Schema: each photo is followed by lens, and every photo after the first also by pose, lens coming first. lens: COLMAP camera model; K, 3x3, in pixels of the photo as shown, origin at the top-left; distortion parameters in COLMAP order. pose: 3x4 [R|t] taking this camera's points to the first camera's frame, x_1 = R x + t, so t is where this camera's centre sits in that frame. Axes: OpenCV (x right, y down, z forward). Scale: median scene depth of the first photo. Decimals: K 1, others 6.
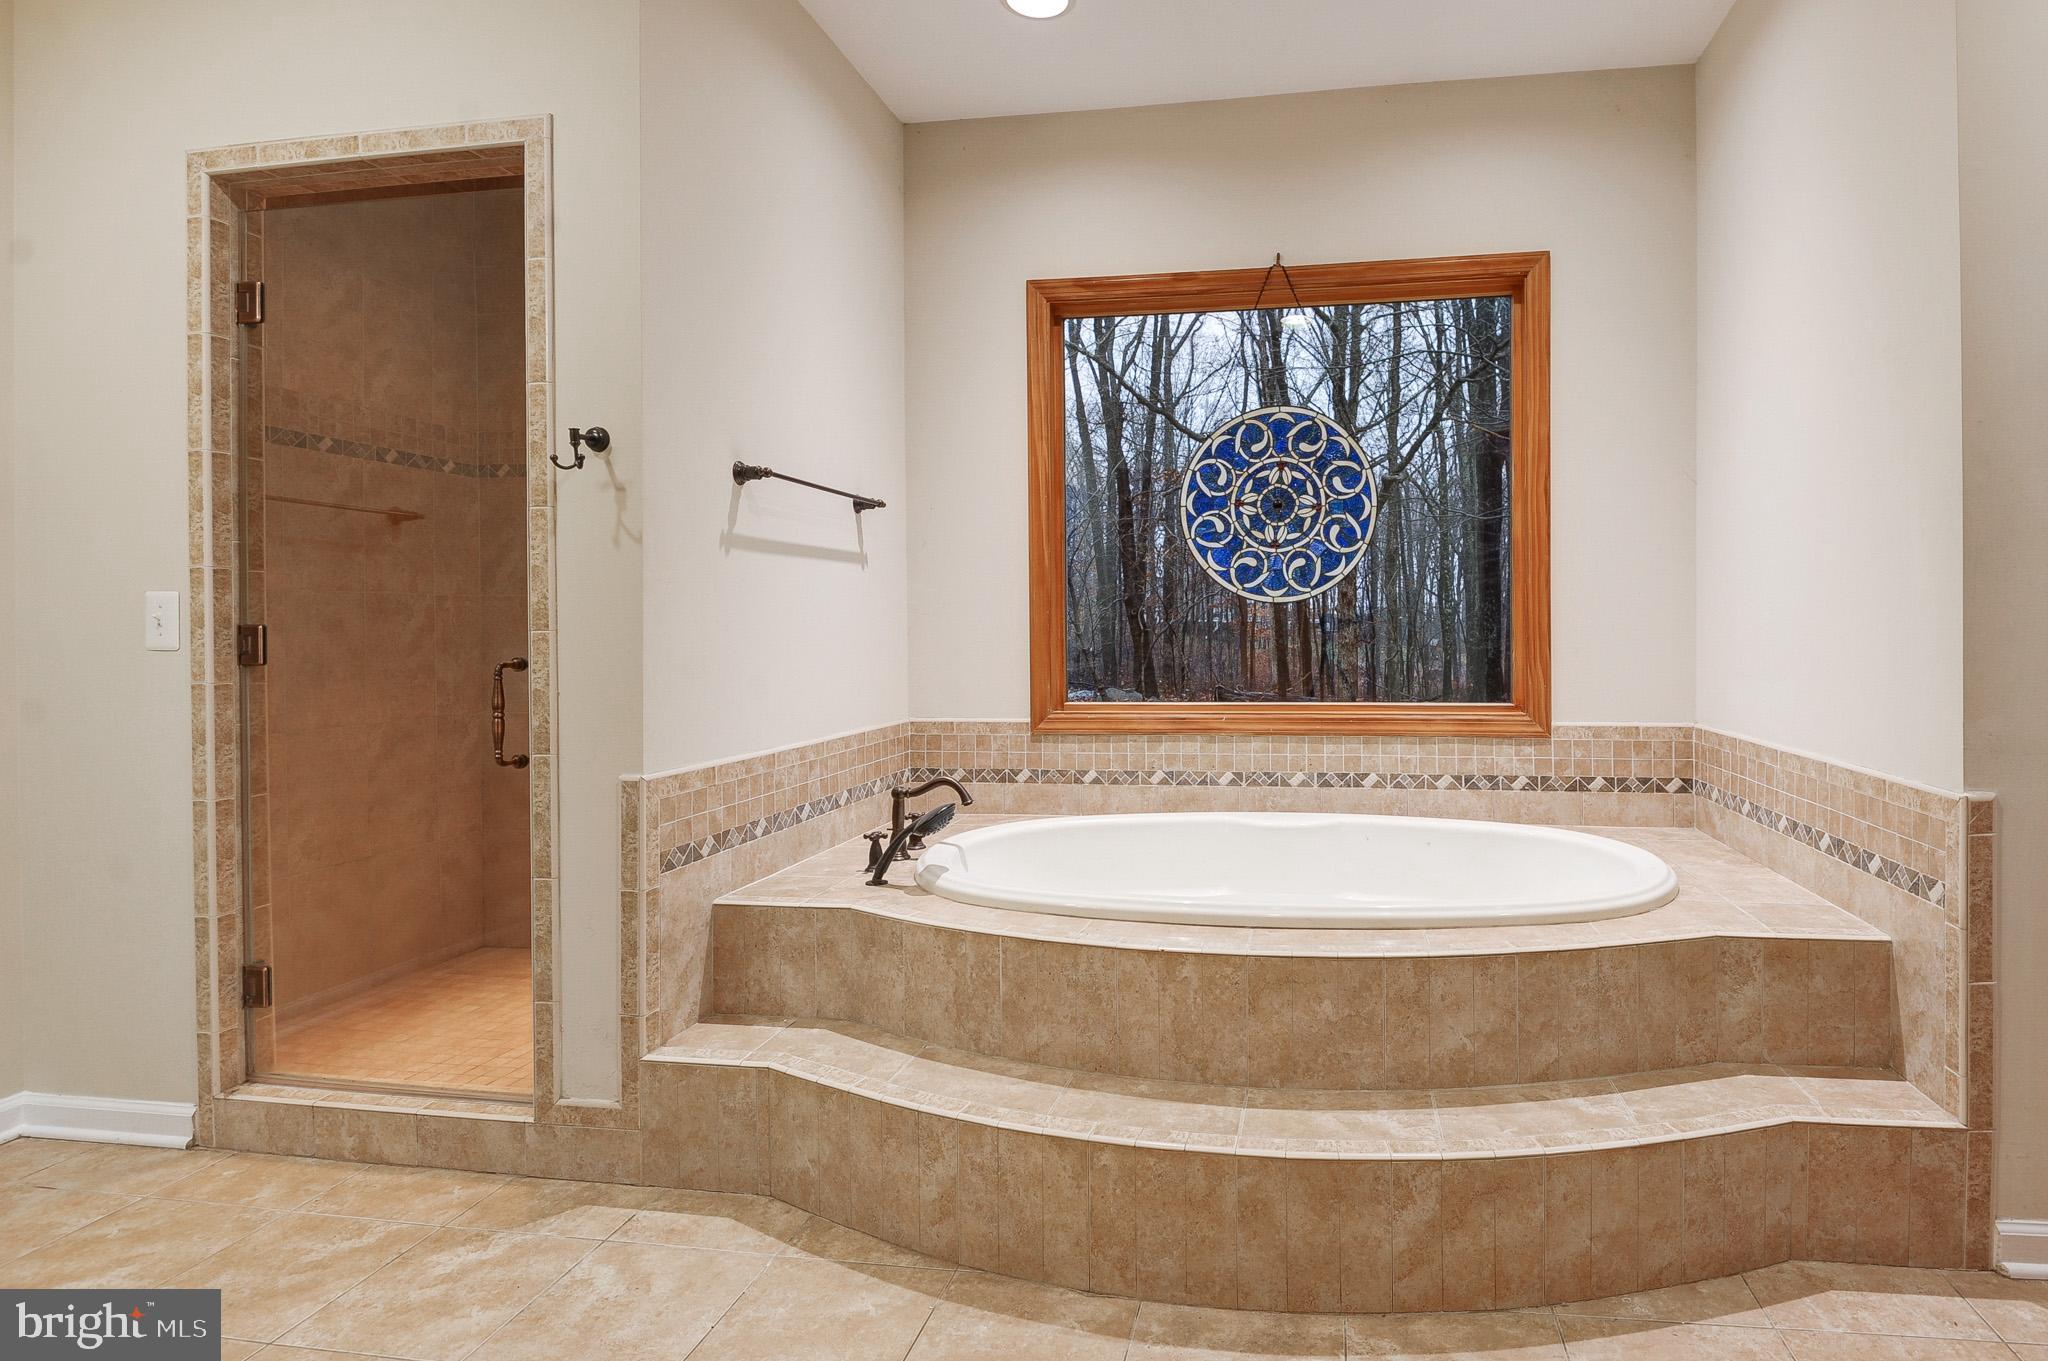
lens RADIAL K [[997.2, 0, 1141.3], [0, 997.2, 628.8], [0, 0, 1]] dist [0.002471, -0.009278]
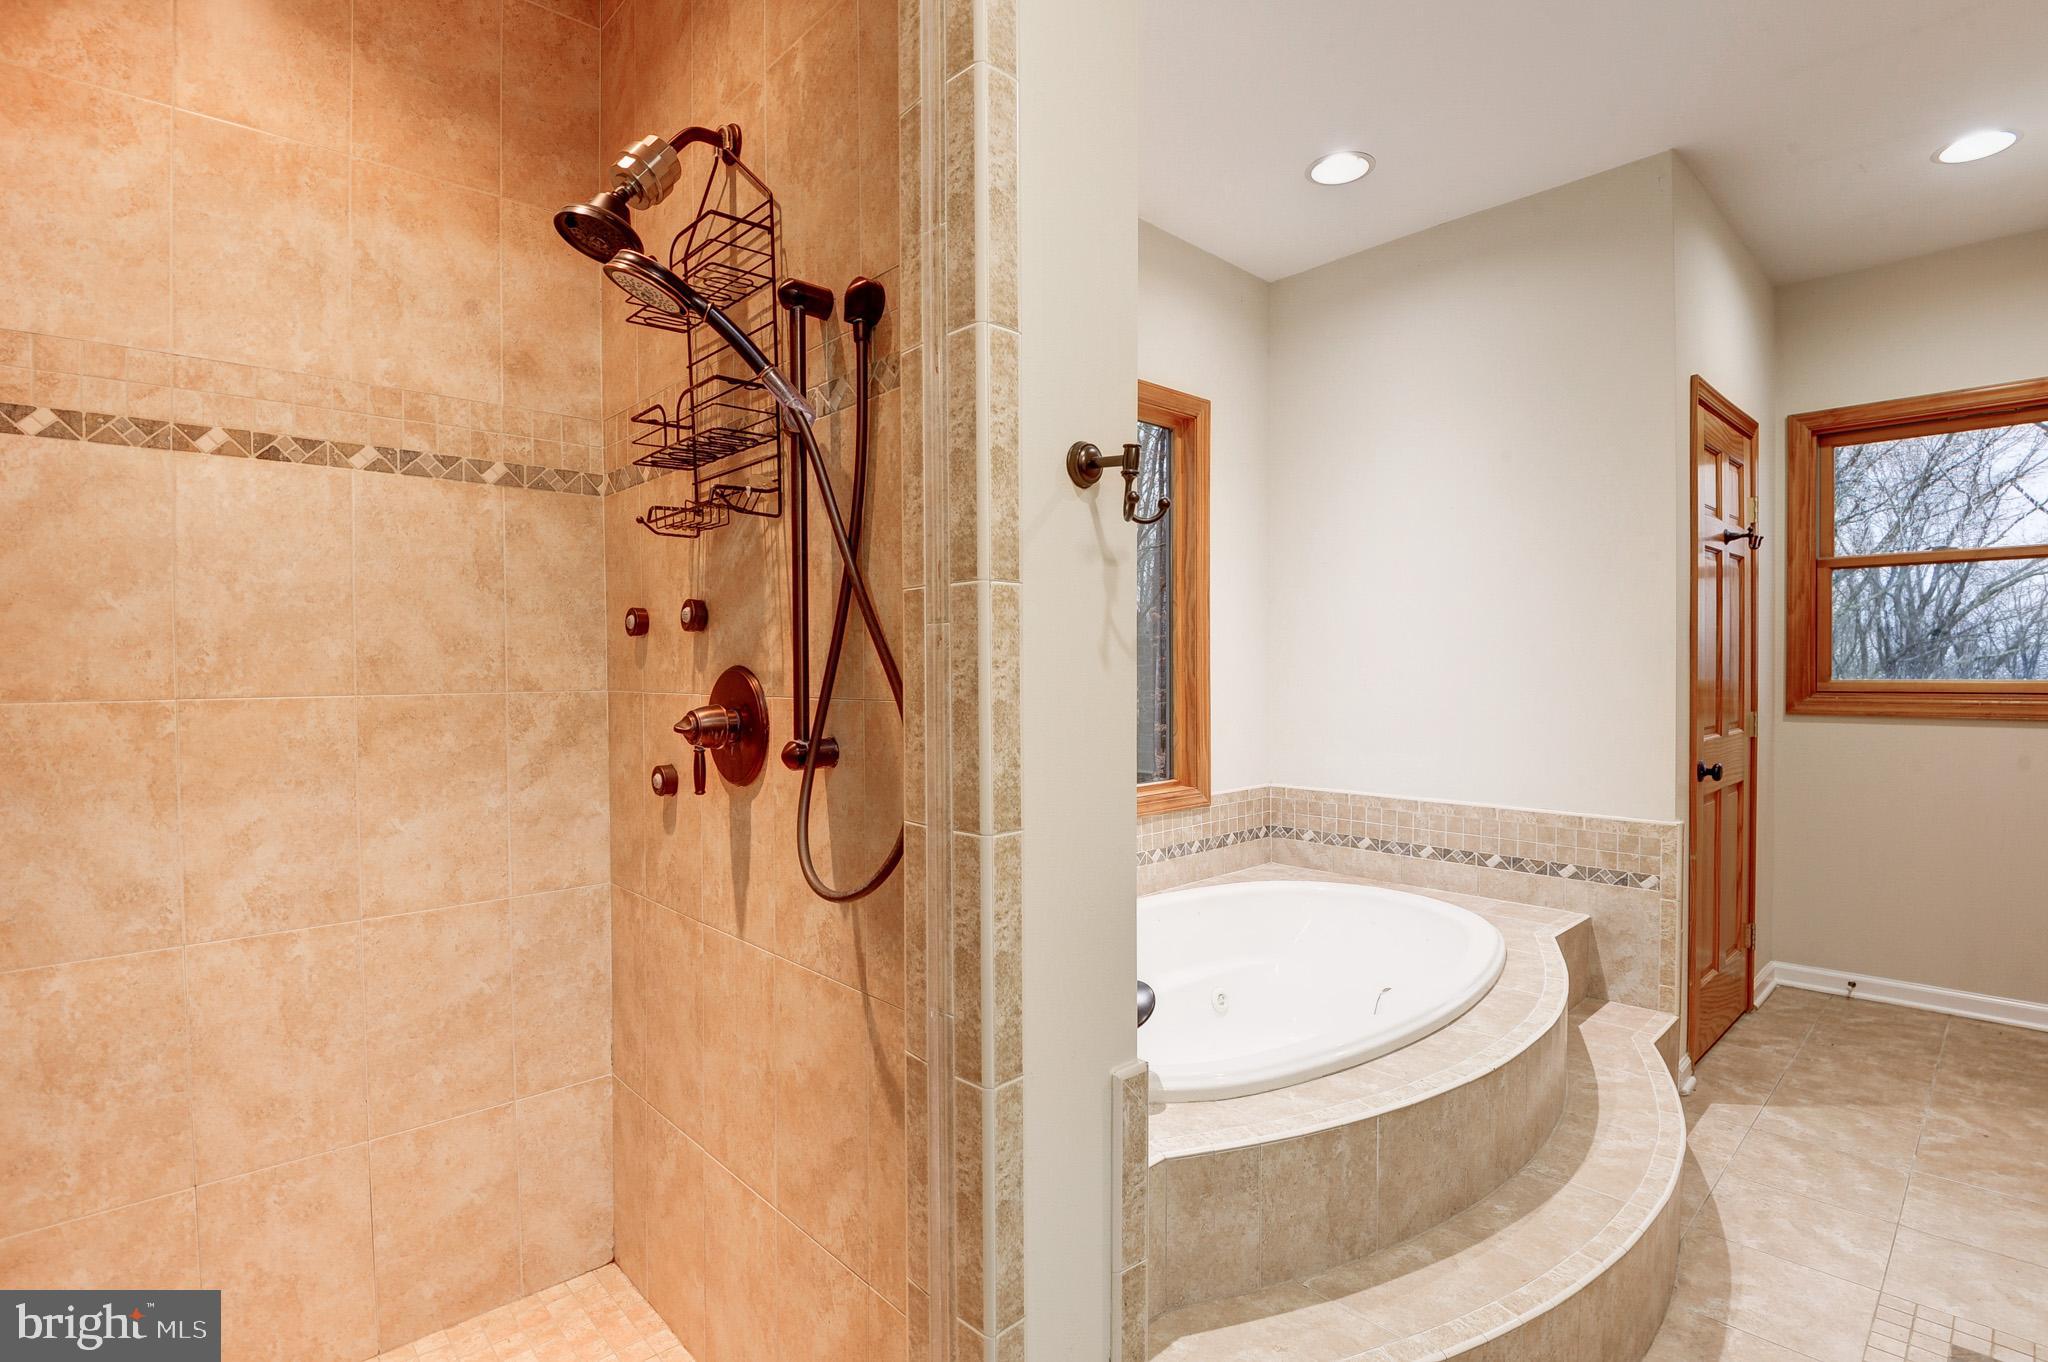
lens RADIAL K [[957.5, 0, 939.3], [0, 957.5, 681.1], [0, 0, 1]] dist [-0.005486, -0.010726]
pose [[0.652310, -0.011359, 0.757867, -0.653217], [0.006474, 0.999935, 0.009415, -0.052219], [-0.757925, -0.001235, 0.652341, 0.479208]]
